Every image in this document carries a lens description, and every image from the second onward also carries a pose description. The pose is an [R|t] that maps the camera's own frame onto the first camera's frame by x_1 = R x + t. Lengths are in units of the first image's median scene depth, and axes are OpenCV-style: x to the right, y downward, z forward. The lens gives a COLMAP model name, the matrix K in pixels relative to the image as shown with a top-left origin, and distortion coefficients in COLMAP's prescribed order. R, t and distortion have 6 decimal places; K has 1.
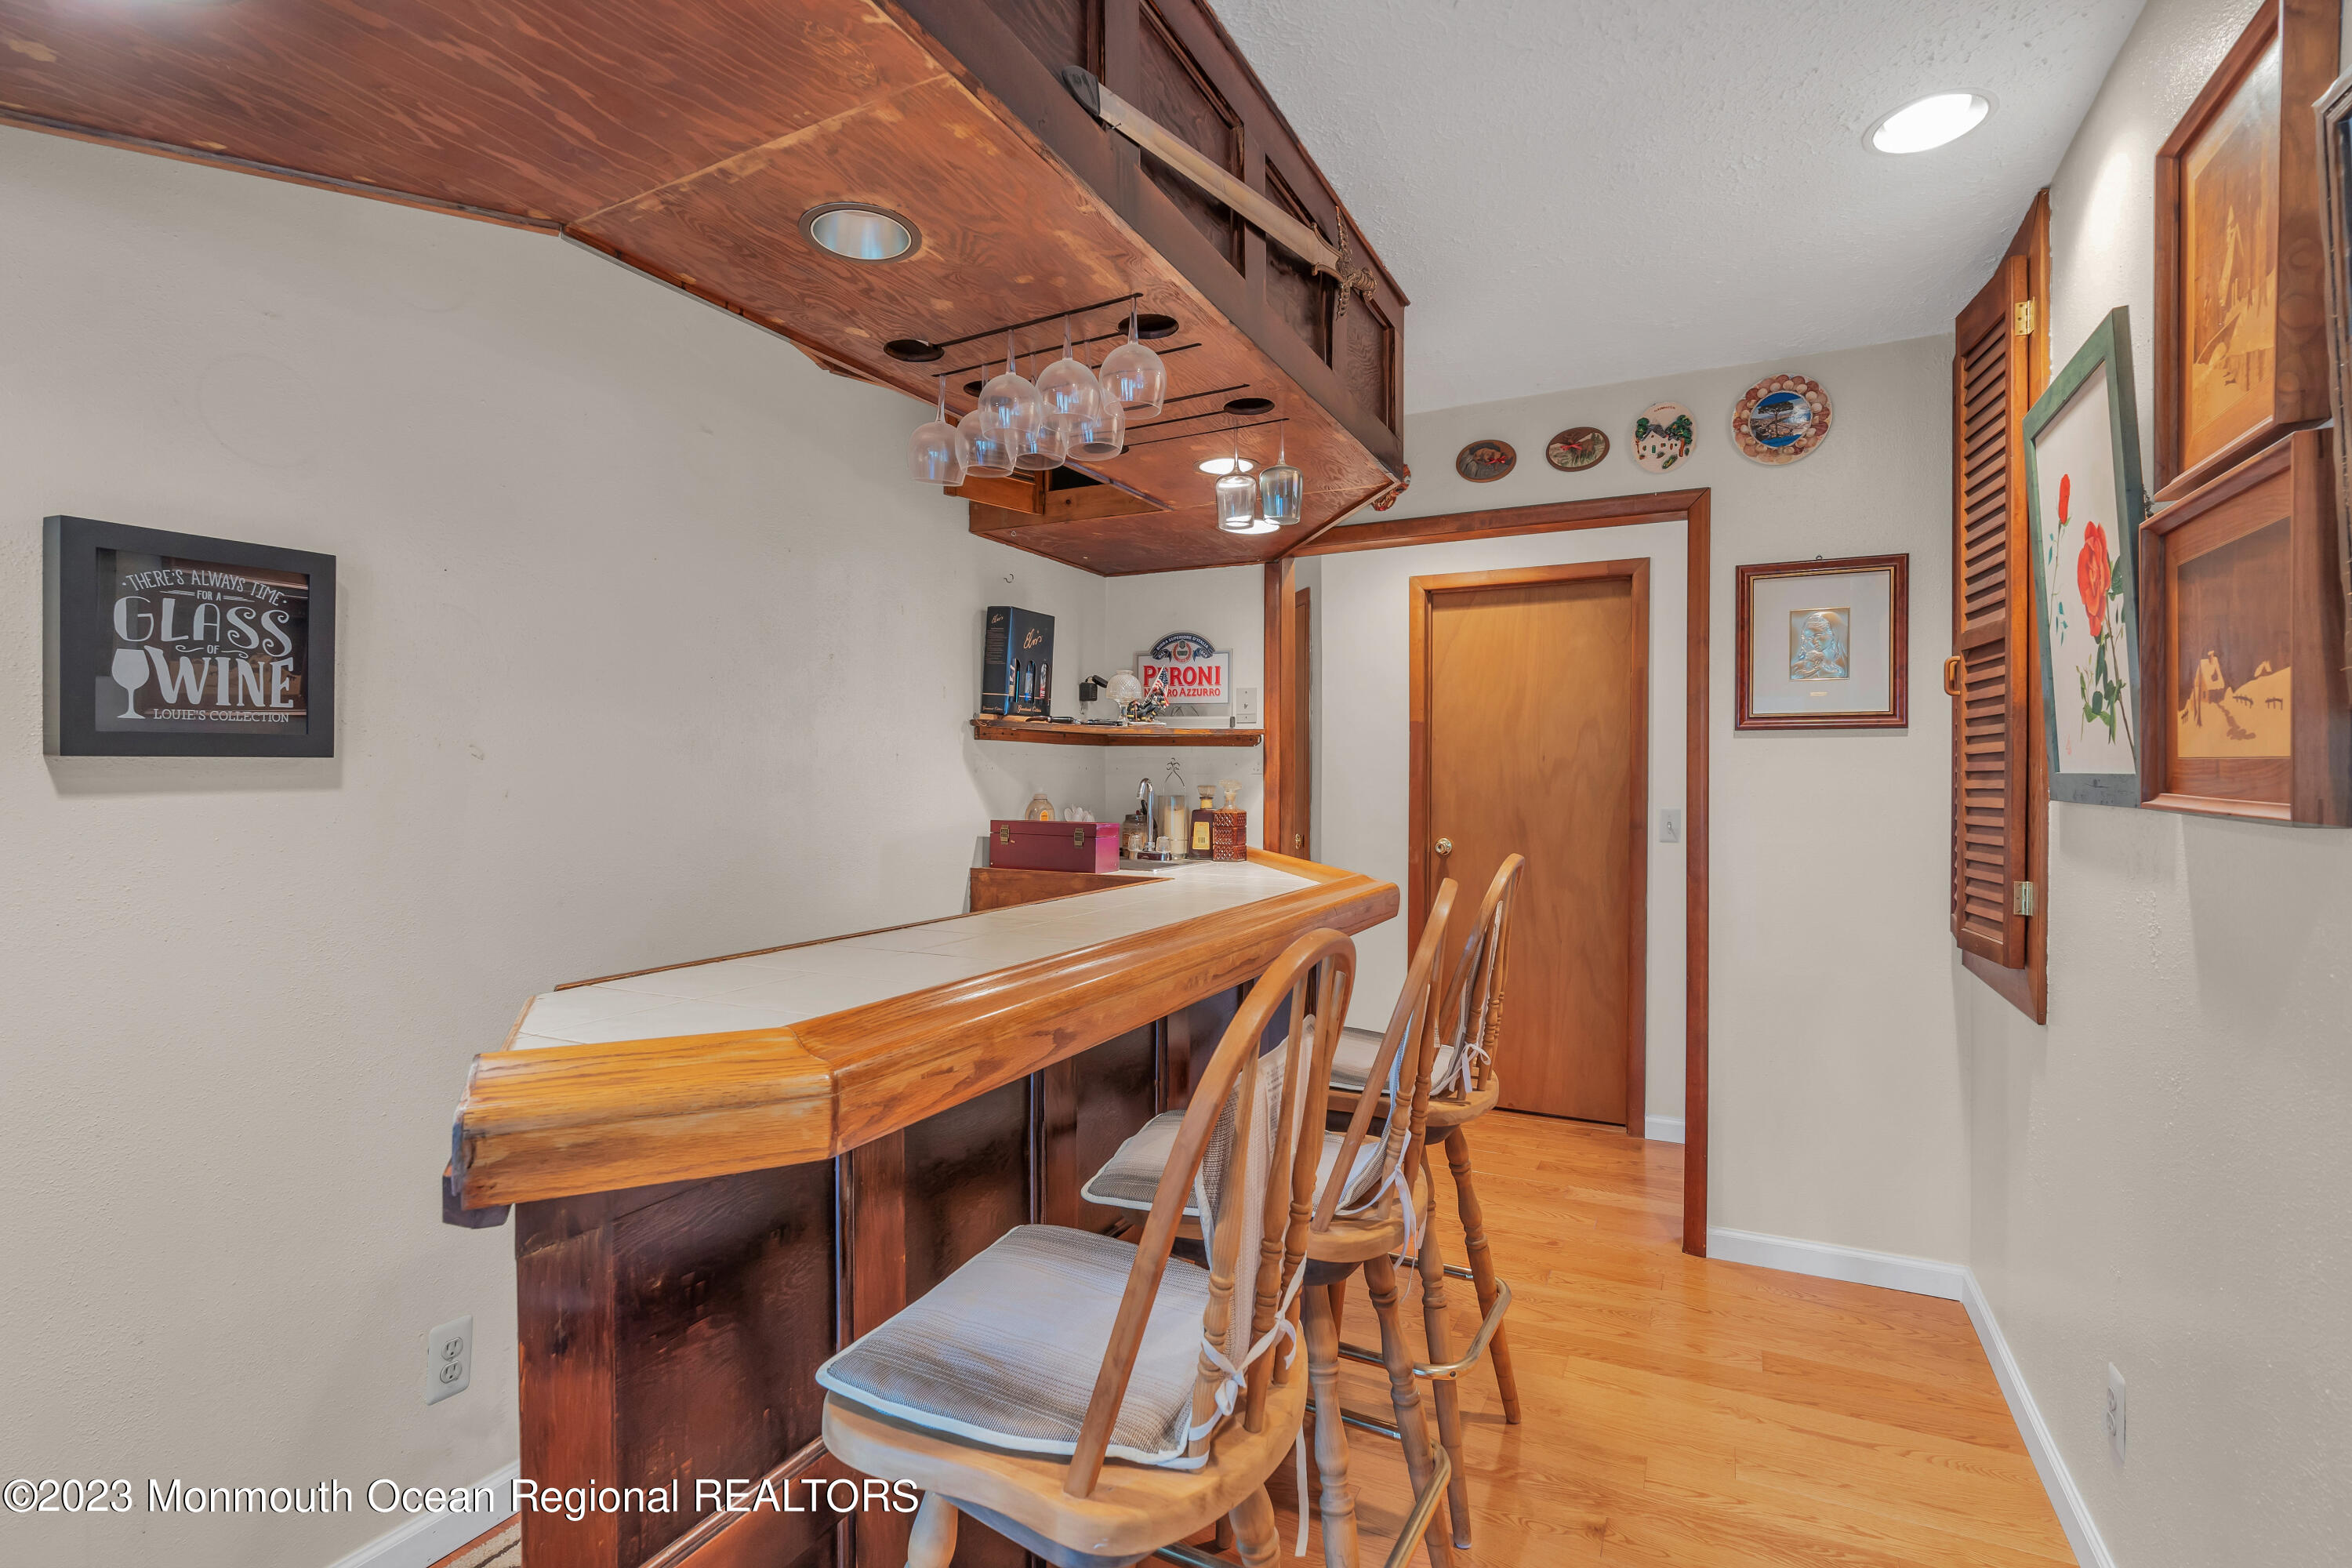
lens RADIAL K [[1059.7, 0, 1179.2], [0, 1059.7, 776.7], [0, 0, 1]] dist [0.000532, -0.000150]
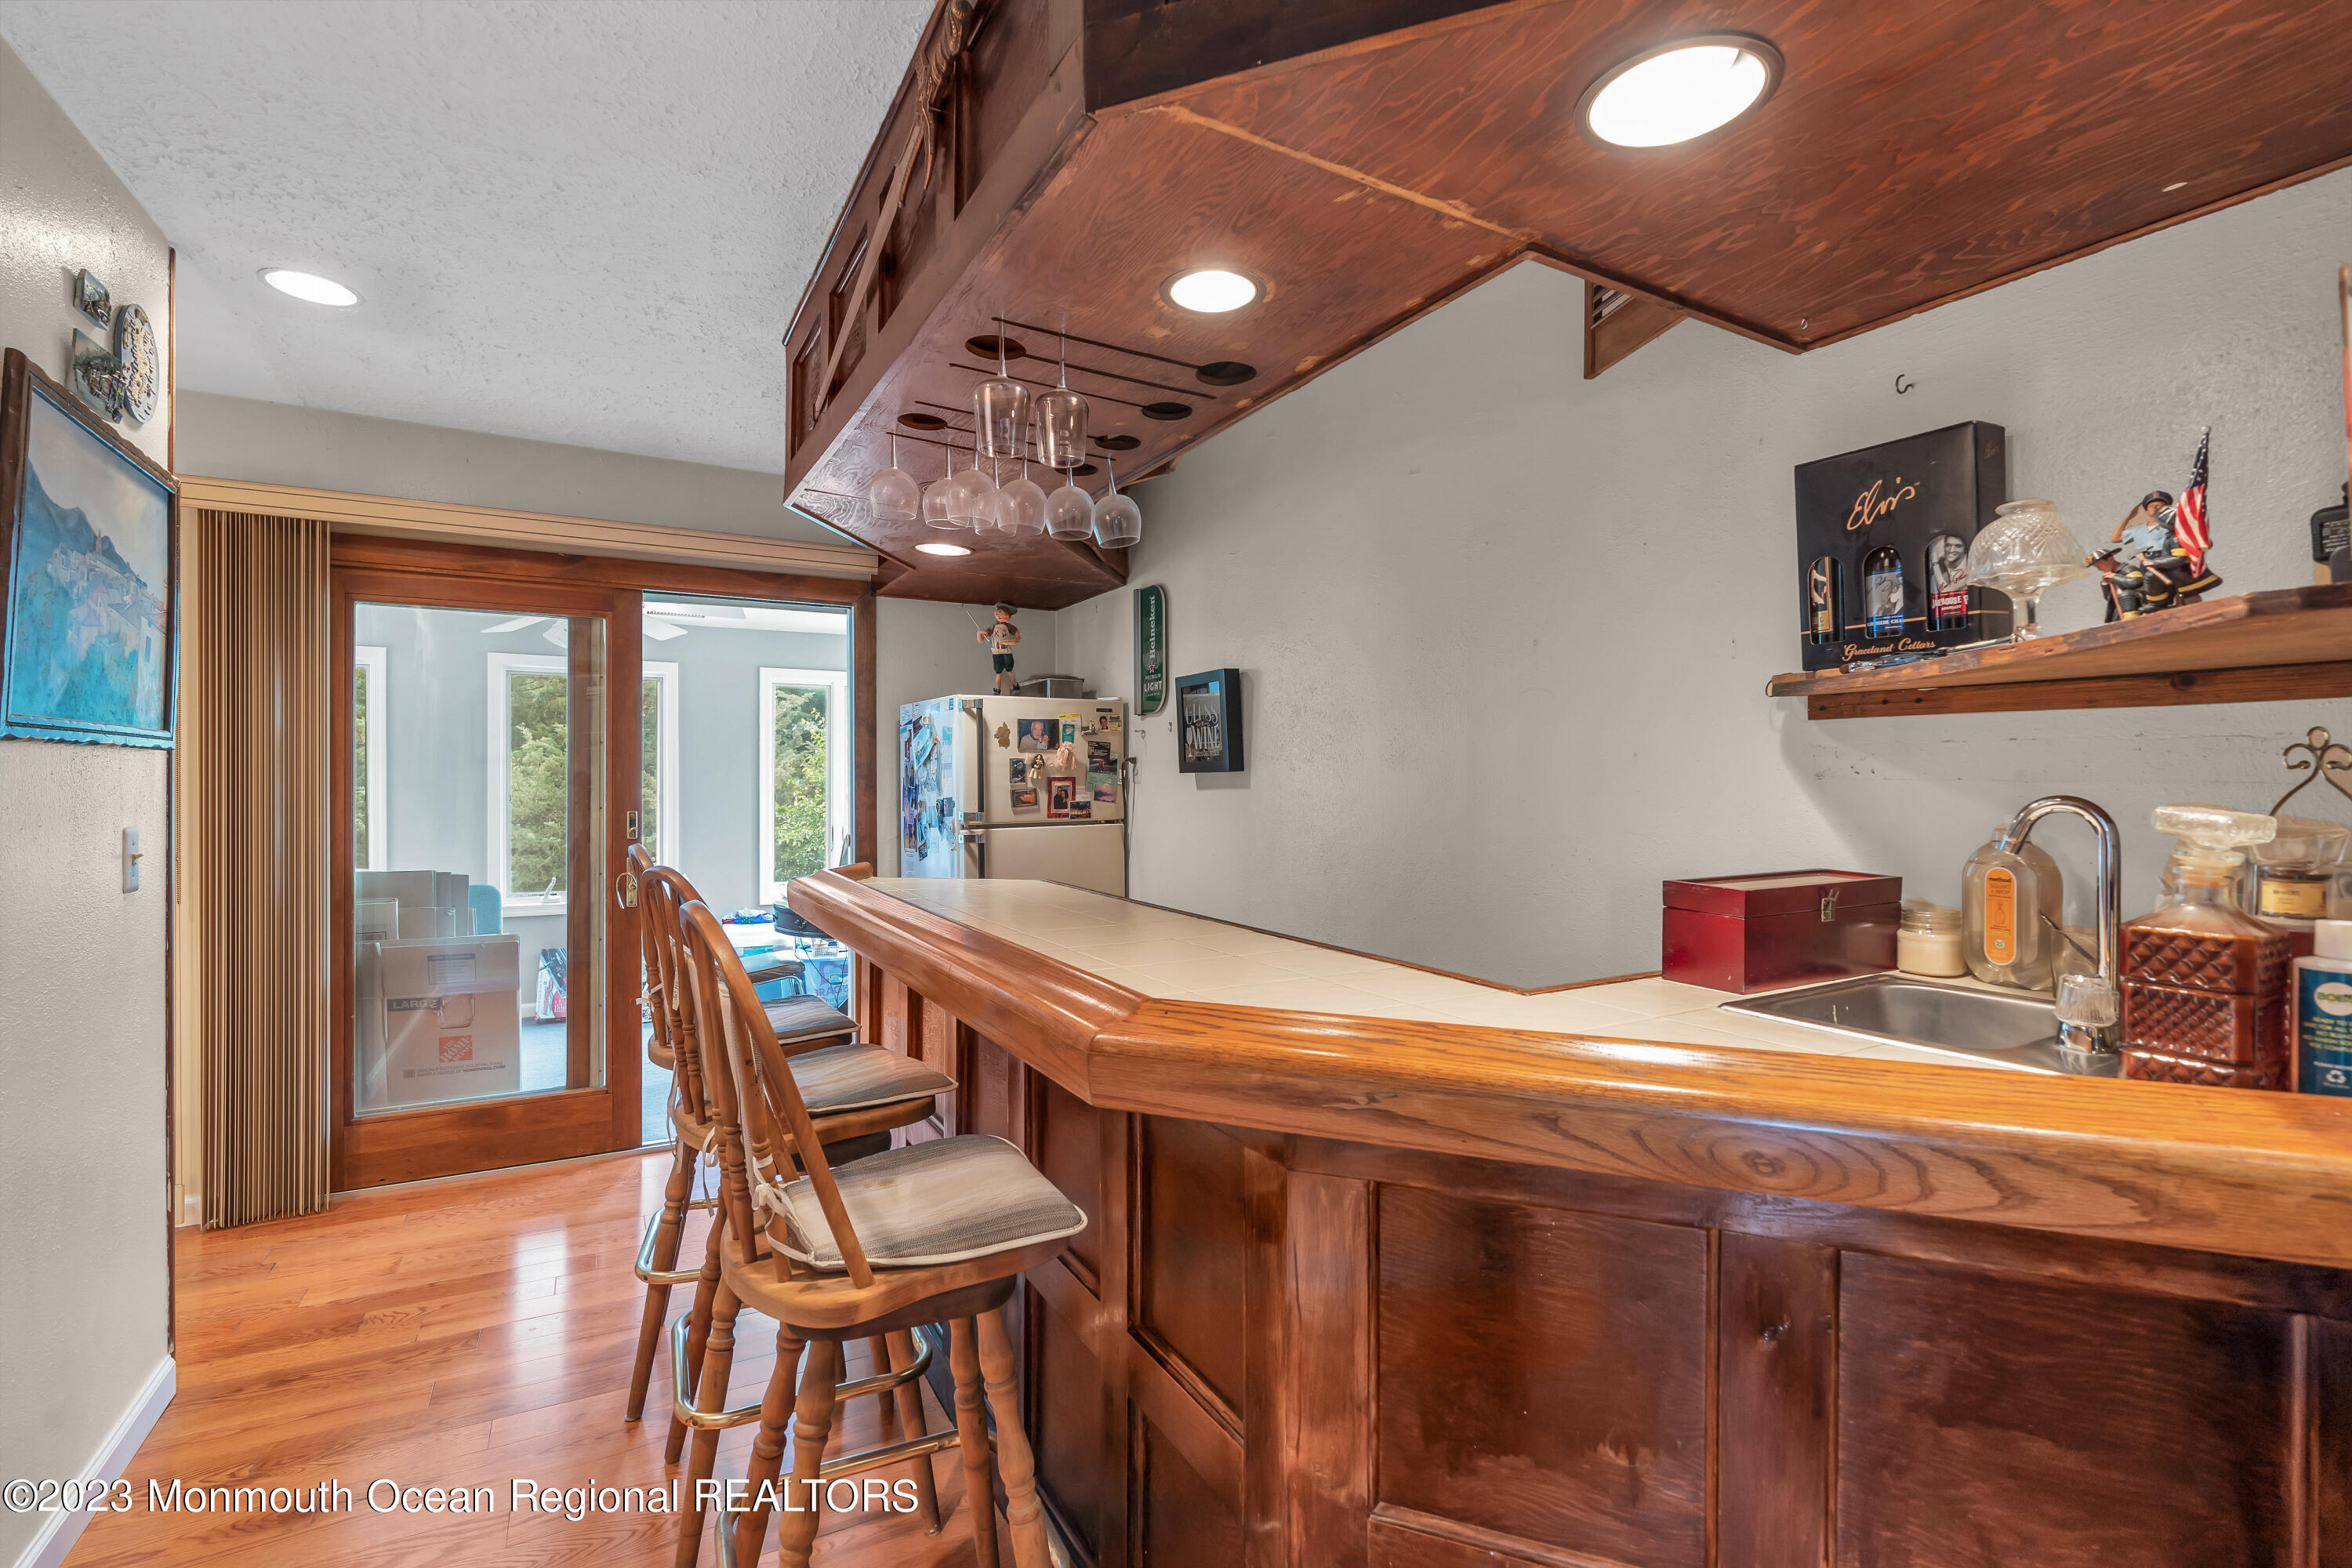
lens RADIAL K [[1059.7, 0, 1180.3], [0, 1059.7, 782.3], [0, 0, 1]] dist [0.000532, -0.000150]
pose [[-0.548081, -0.003426, -0.836418, 0.707772], [-0.007927, 0.999968, 0.001099, -0.001405], [0.836388, 0.007233, -0.548090, 1.622260]]
